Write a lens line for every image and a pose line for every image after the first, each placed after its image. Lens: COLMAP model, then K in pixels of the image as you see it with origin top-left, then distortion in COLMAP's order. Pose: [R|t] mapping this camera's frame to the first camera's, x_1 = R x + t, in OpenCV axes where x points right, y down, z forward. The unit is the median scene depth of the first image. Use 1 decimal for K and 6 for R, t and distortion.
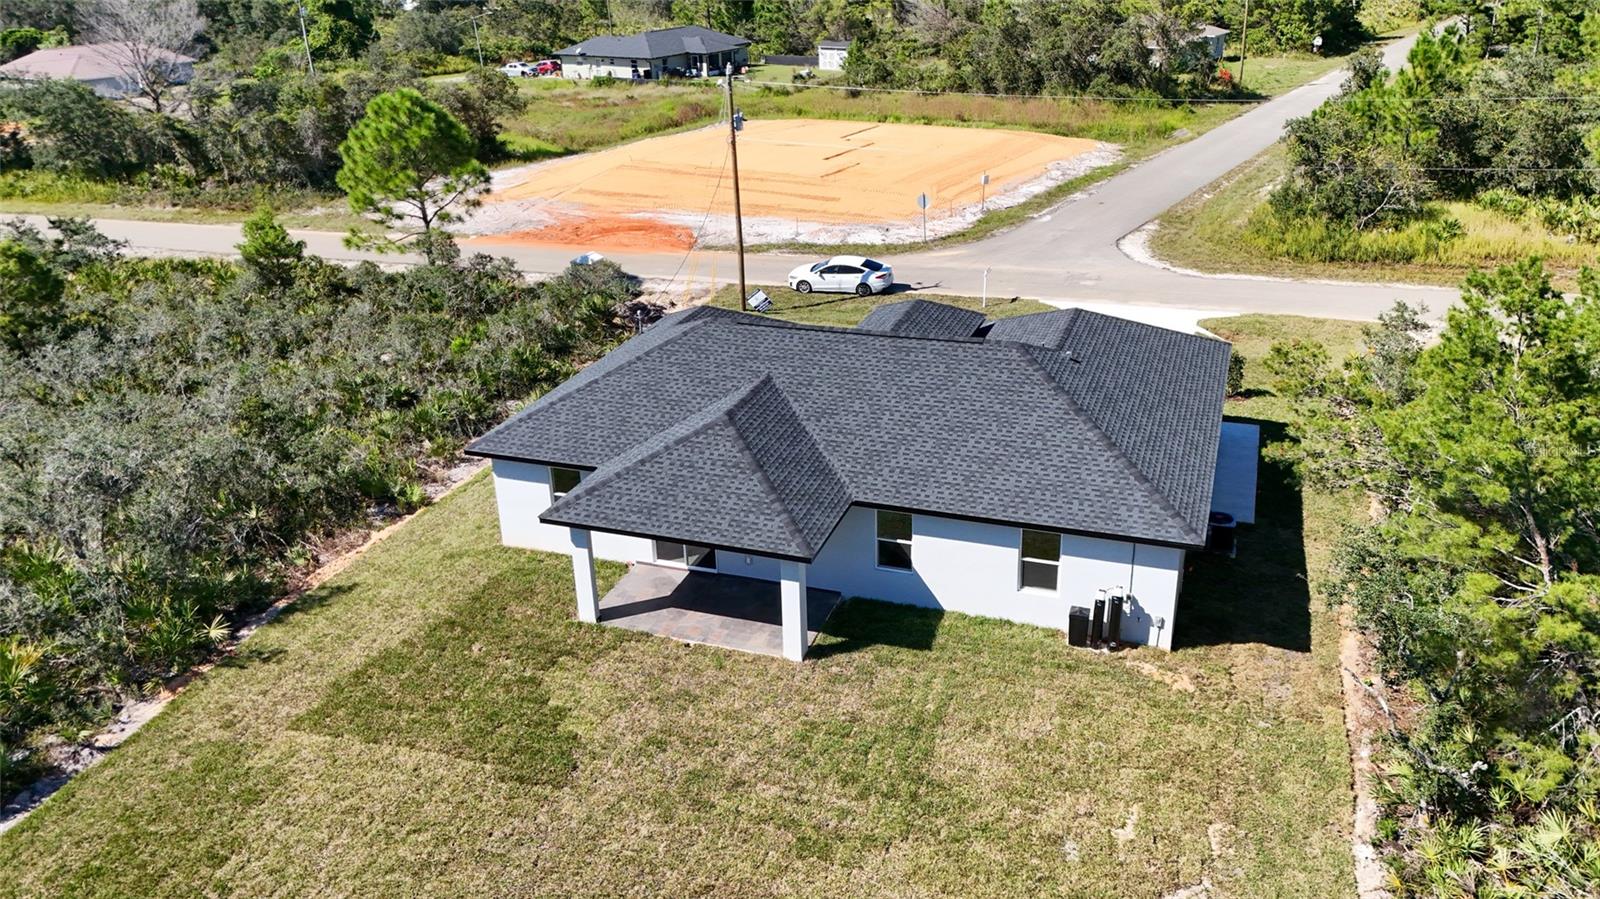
lens RADIAL K [[1214.9, 0, 800.0], [0, 1214.9, 449.5], [0, 0, 1]] dist [0.090744, -0.131596]
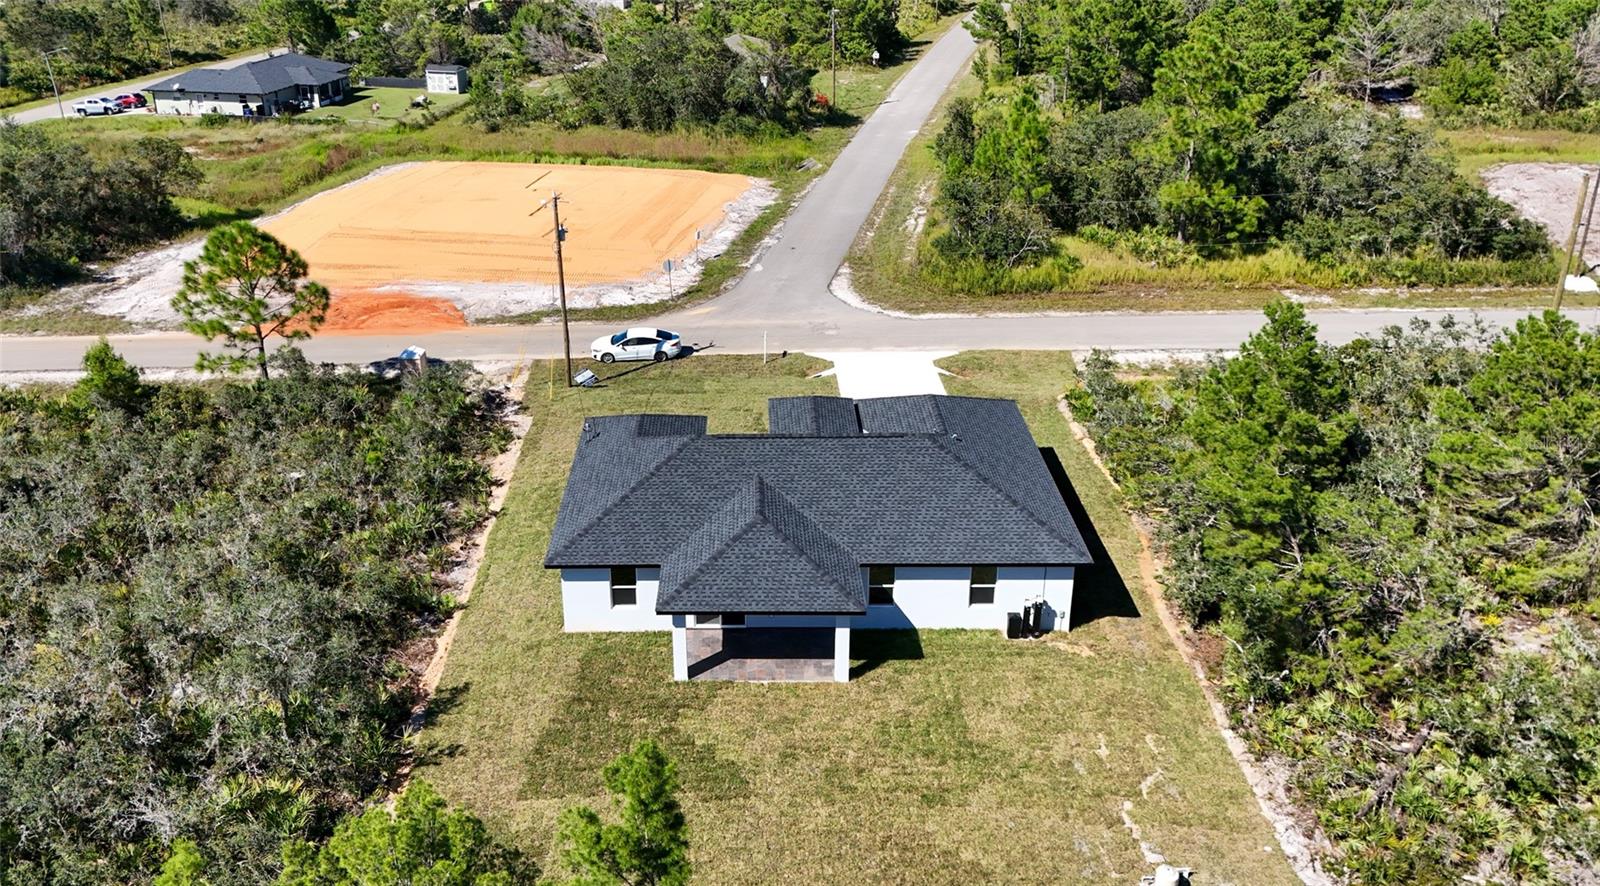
lens RADIAL K [[1275.0, 0, 726.9], [0, 1275.0, 387.7], [0, 0, 1]] dist [0.105365, -0.213904]
pose [[0.946768, -0.110938, 0.302196, -0.475935], [0.118739, 0.992897, -0.007506, -0.151869], [-0.299217, 0.042989, 0.953216, -0.358518]]
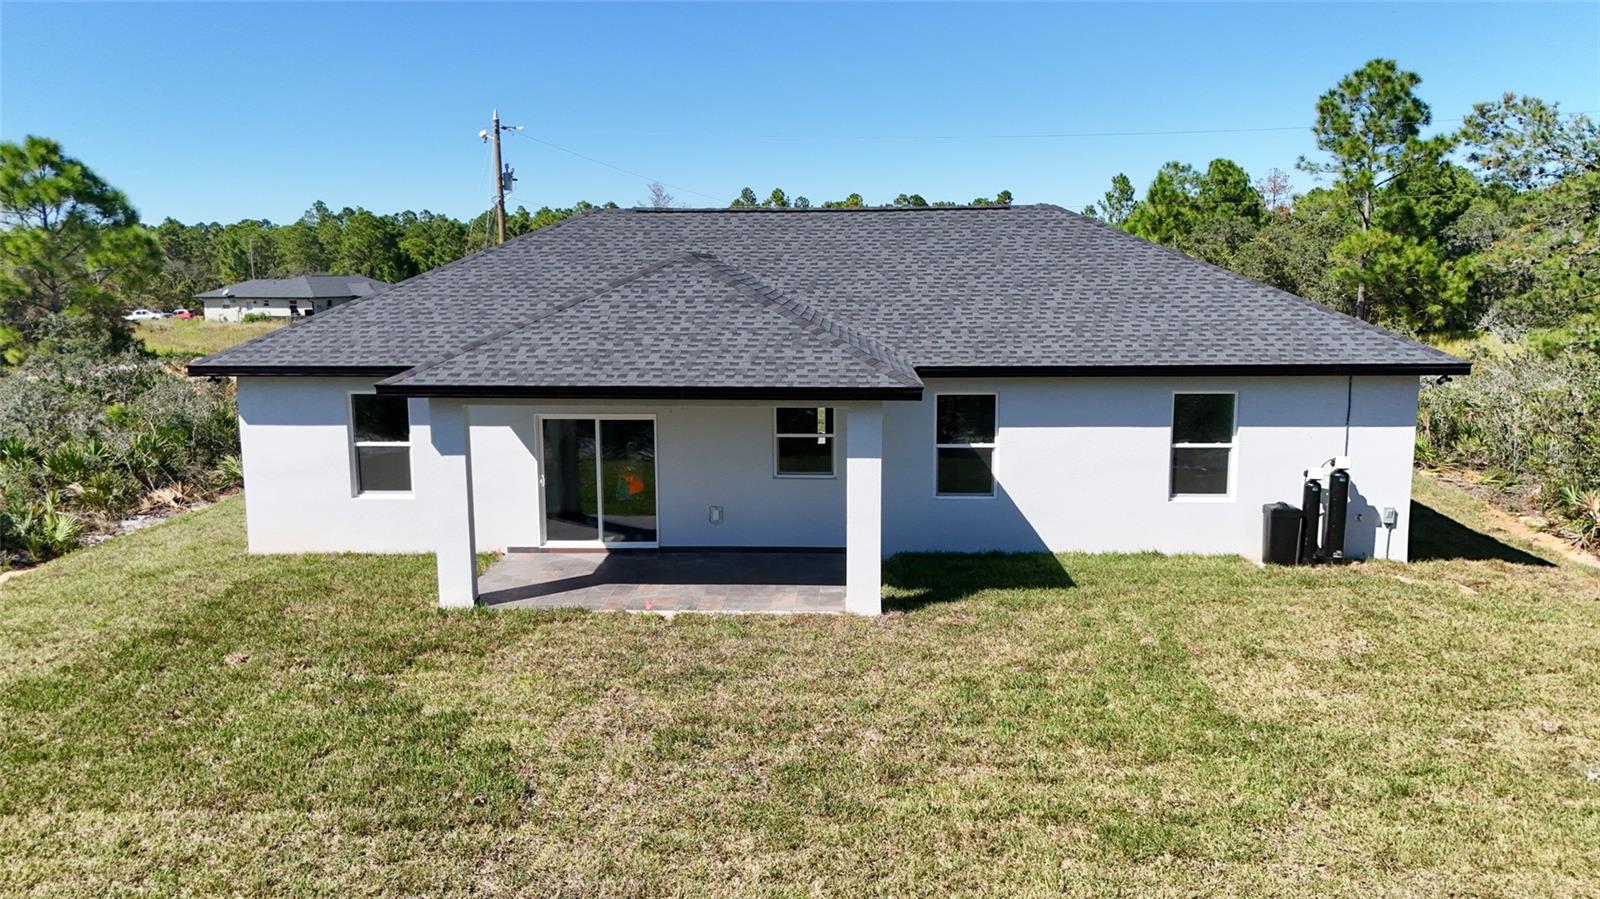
lens RADIAL K [[1185.8, 0, 800.0], [0, 1185.8, 449.5], [0, 0, 1]] dist [0.058729, -0.050923]
pose [[0.955975, -0.023093, 0.292537, -0.165571], [0.097162, 0.965576, -0.241292, 0.196351], [-0.276895, 0.259093, 0.925311, 0.414808]]
